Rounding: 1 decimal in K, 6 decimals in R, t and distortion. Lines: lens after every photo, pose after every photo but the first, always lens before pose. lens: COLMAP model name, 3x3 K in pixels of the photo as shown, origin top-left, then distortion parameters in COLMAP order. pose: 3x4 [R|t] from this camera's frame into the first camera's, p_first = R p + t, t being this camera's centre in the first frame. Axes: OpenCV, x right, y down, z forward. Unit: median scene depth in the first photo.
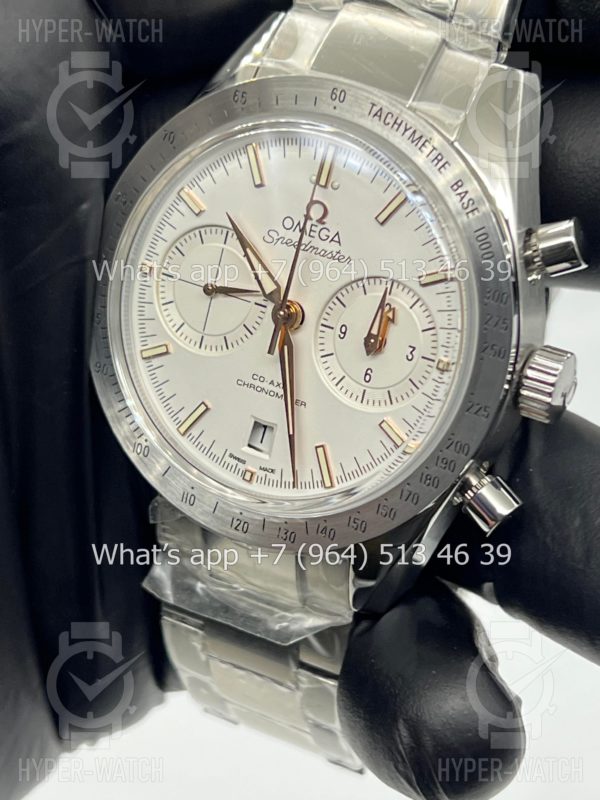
lens RADIAL K [[1797.6, 0, 300.0], [0, 1797.6, 400.0], [0, 0, 1]] dist [0.015020, -0.031308]
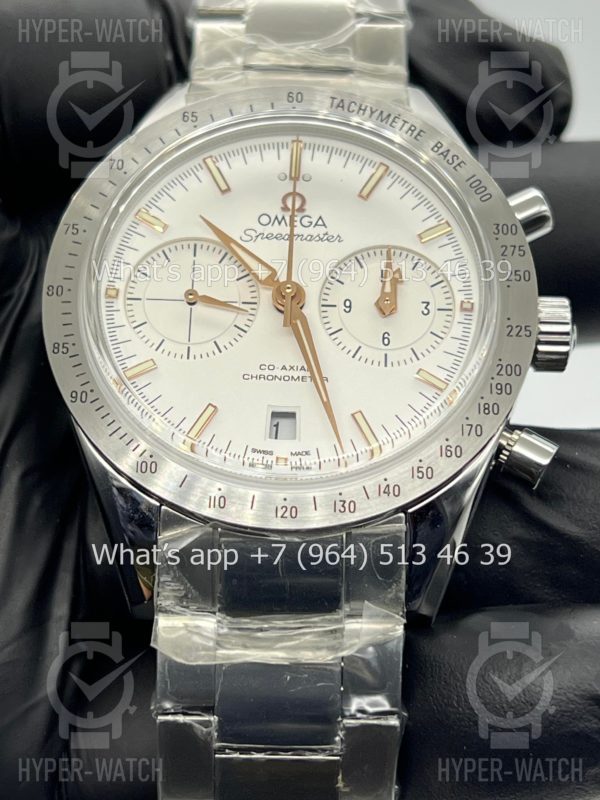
lens RADIAL K [[1797.6, 0, 300.0], [0, 1797.6, 400.0], [0, 0, 1]] dist [0.015020, -0.031308]
pose [[0.885929, -0.027563, 0.463001, -0.451465], [0.257329, 0.859720, -0.441206, 0.428919], [-0.385891, 0.510021, 0.768744, 0.290785]]
